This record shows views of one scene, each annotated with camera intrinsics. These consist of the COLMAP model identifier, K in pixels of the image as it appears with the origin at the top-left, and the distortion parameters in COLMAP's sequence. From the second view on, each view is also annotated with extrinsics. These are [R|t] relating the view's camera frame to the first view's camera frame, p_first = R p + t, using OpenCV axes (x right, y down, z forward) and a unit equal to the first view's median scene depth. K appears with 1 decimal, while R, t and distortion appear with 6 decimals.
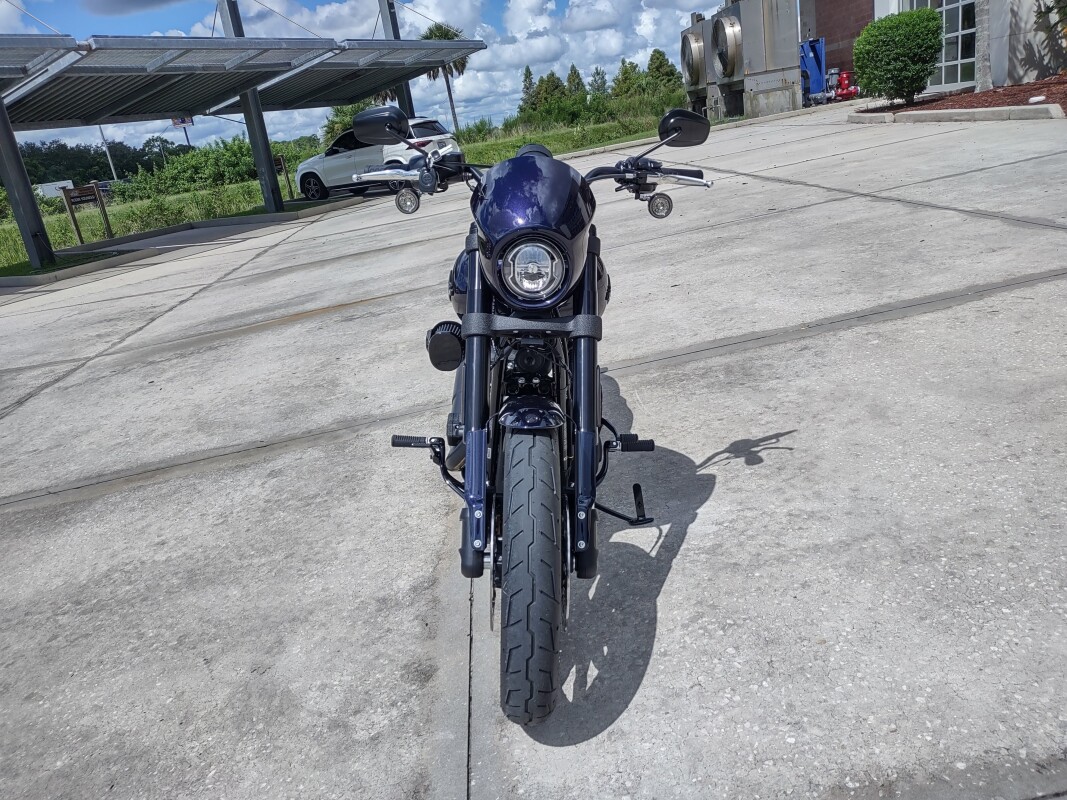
lens RADIAL K [[802.5, 0, 533.5], [0, 802.5, 400.0], [0, 0, 1]] dist [0.064595, -0.081843]
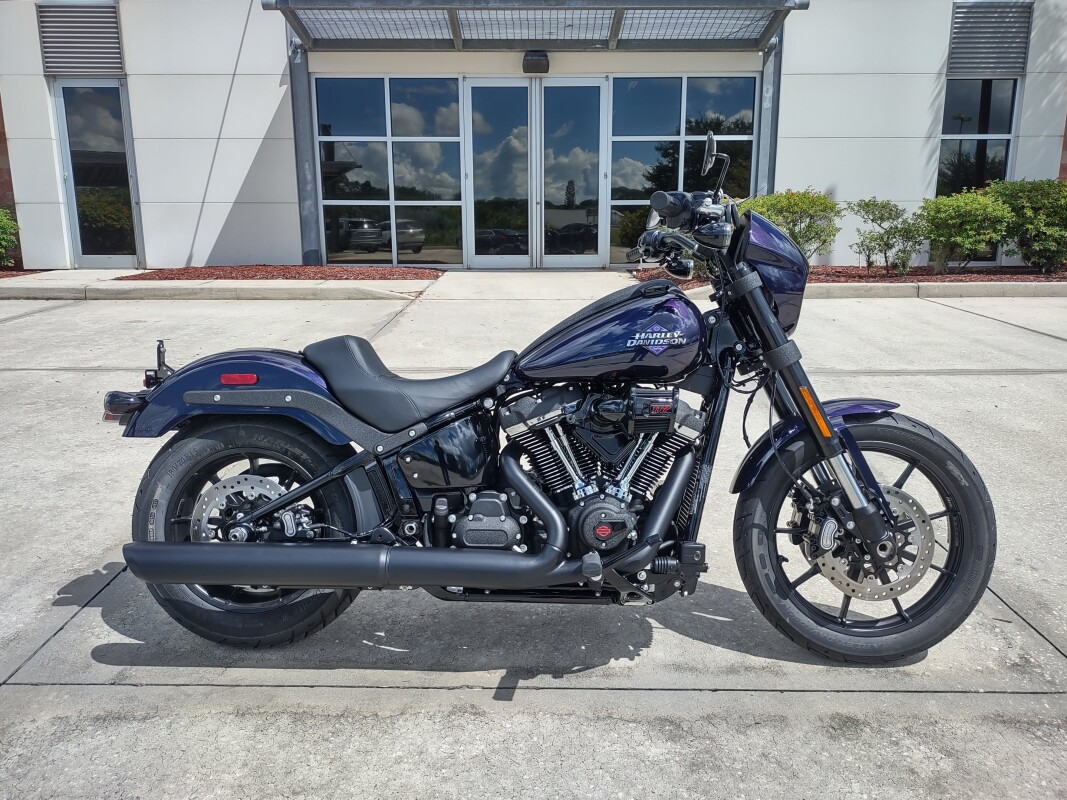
lens RADIAL K [[802.5, 0, 533.5], [0, 802.5, 400.0], [0, 0, 1]] dist [0.064595, -0.081843]
pose [[0.053966, -0.058726, 0.996814, -0.203049], [0.313498, 0.948791, 0.038924, -0.031326], [-0.948054, 0.310399, 0.069612, 0.220453]]
